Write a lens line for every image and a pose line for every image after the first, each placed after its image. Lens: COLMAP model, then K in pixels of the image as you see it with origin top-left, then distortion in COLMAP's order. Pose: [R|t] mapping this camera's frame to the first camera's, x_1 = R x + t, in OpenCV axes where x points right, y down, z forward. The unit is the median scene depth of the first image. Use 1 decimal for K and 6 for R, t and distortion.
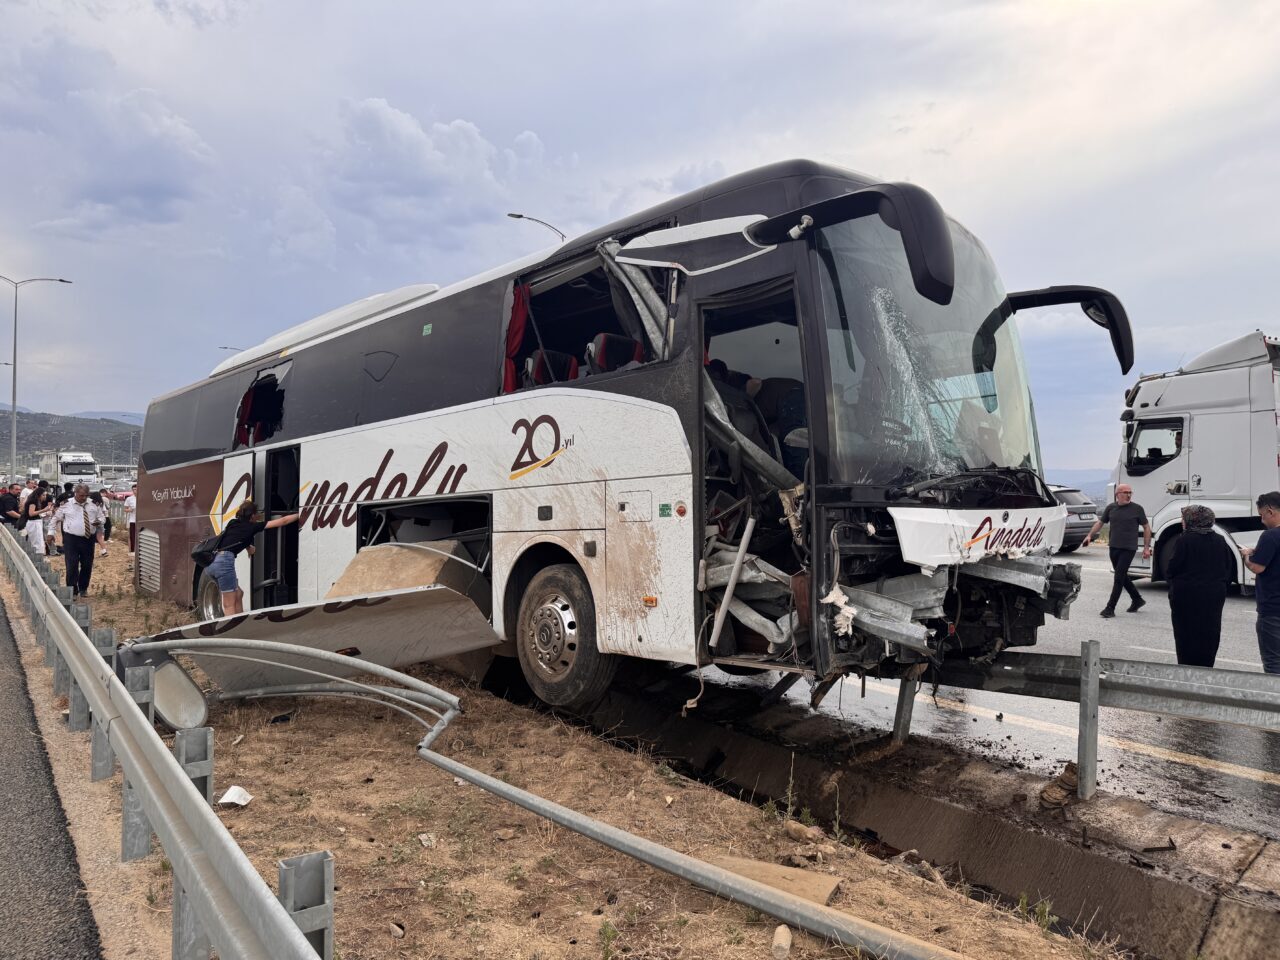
lens RADIAL K [[901.3, 0, 640.0], [0, 901.3, 480.0], [0, 0, 1]] dist [0.090981, -0.152684]
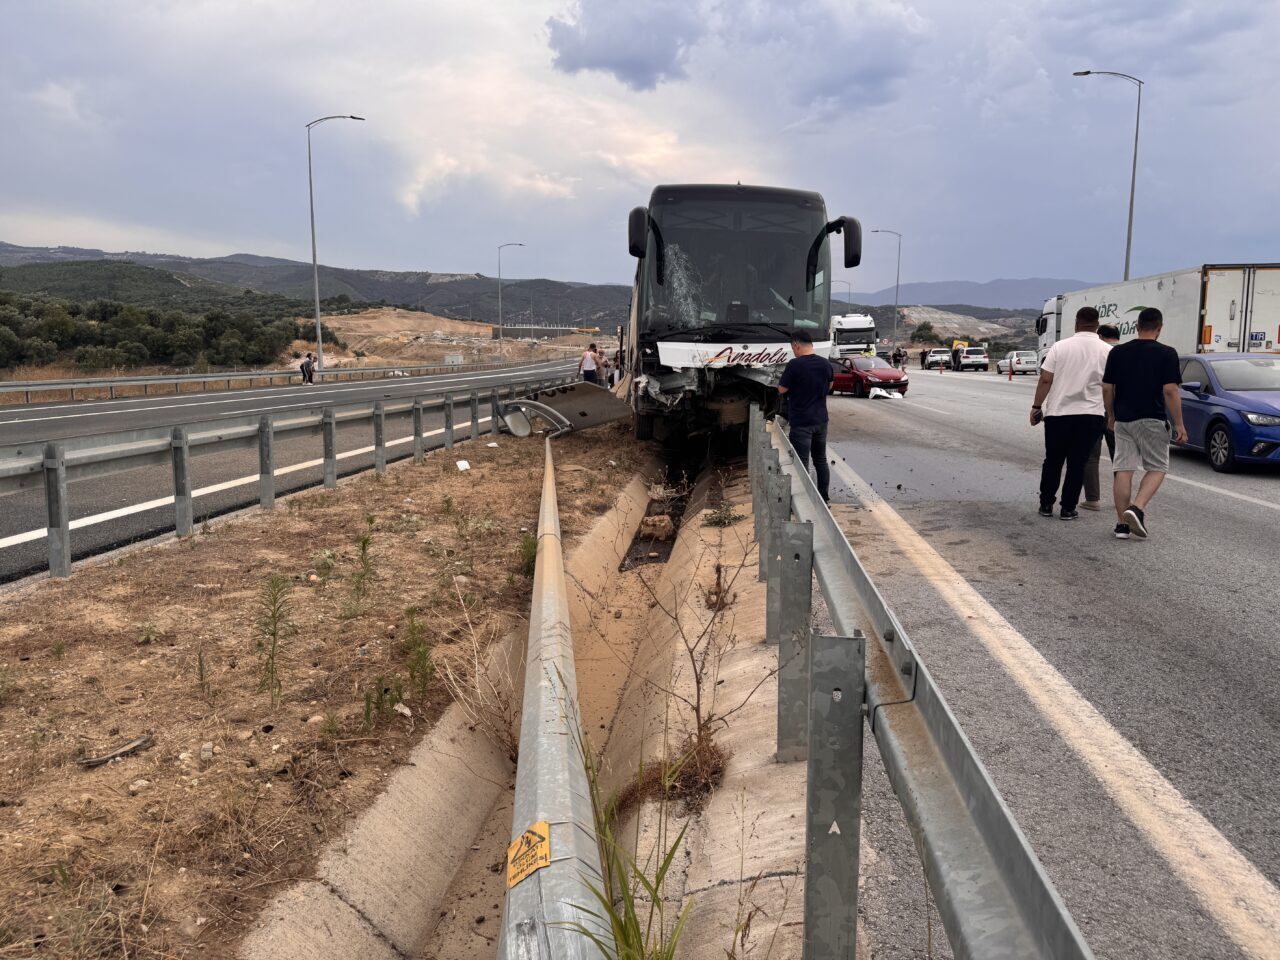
lens RADIAL K [[901.3, 0, 640.0], [0, 901.3, 480.0], [0, 0, 1]] dist [0.090981, -0.152684]
pose [[0.740545, 0.086349, -0.666436, 1.572622], [0.007679, 0.990558, 0.136878, 0.054422], [0.671963, -0.106482, 0.732889, -0.692385]]
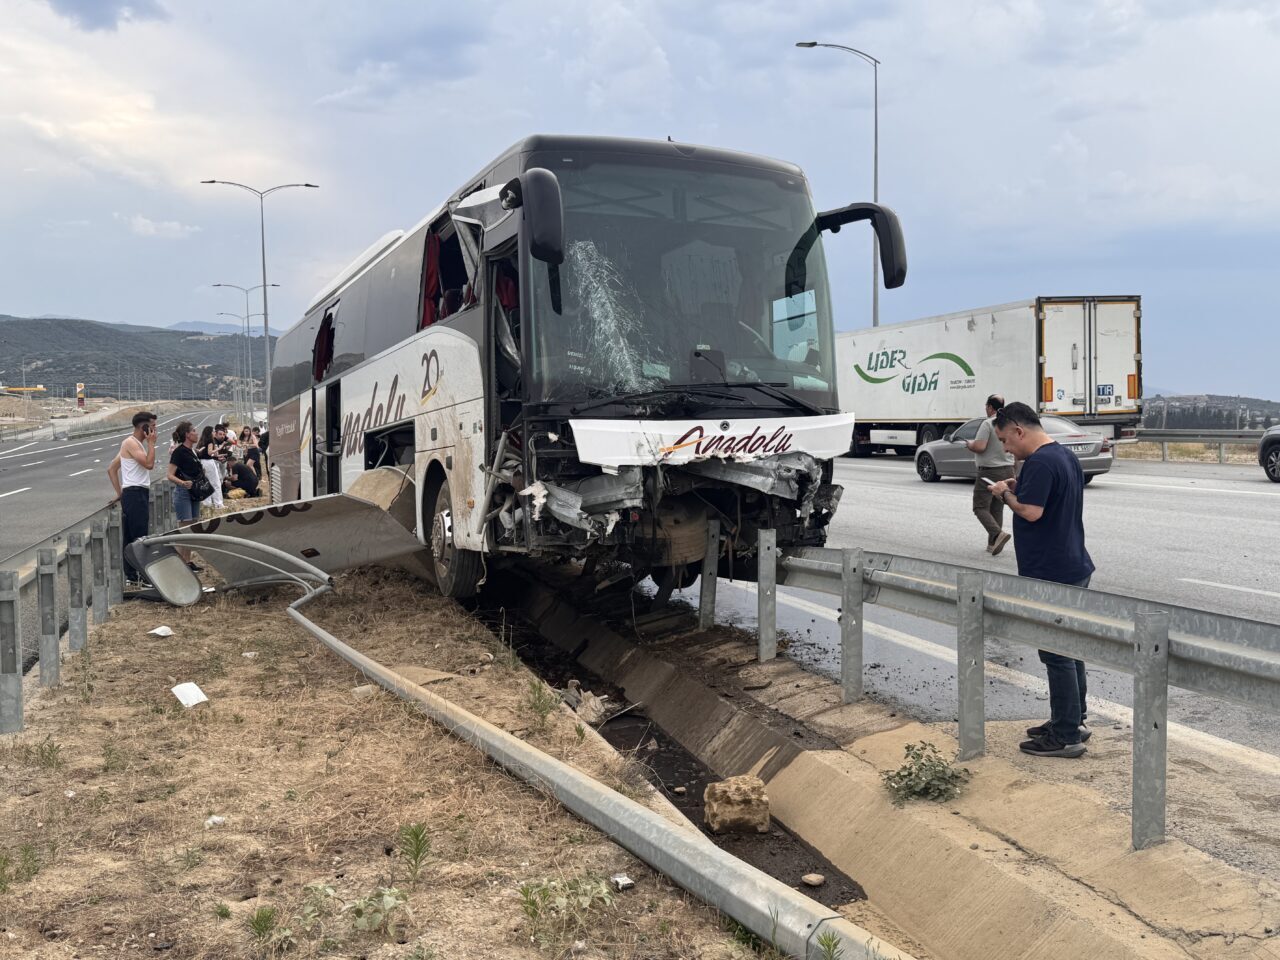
lens RADIAL K [[1332.3, 0, 640.0], [0, 1332.3, 480.0], [0, 0, 1]] dist [0.022416, -0.005397]
pose [[0.936324, -0.011125, -0.350960, 0.860408], [0.030659, 0.998271, 0.050150, 0.020079], [0.349796, -0.057717, 0.935046, -0.601714]]
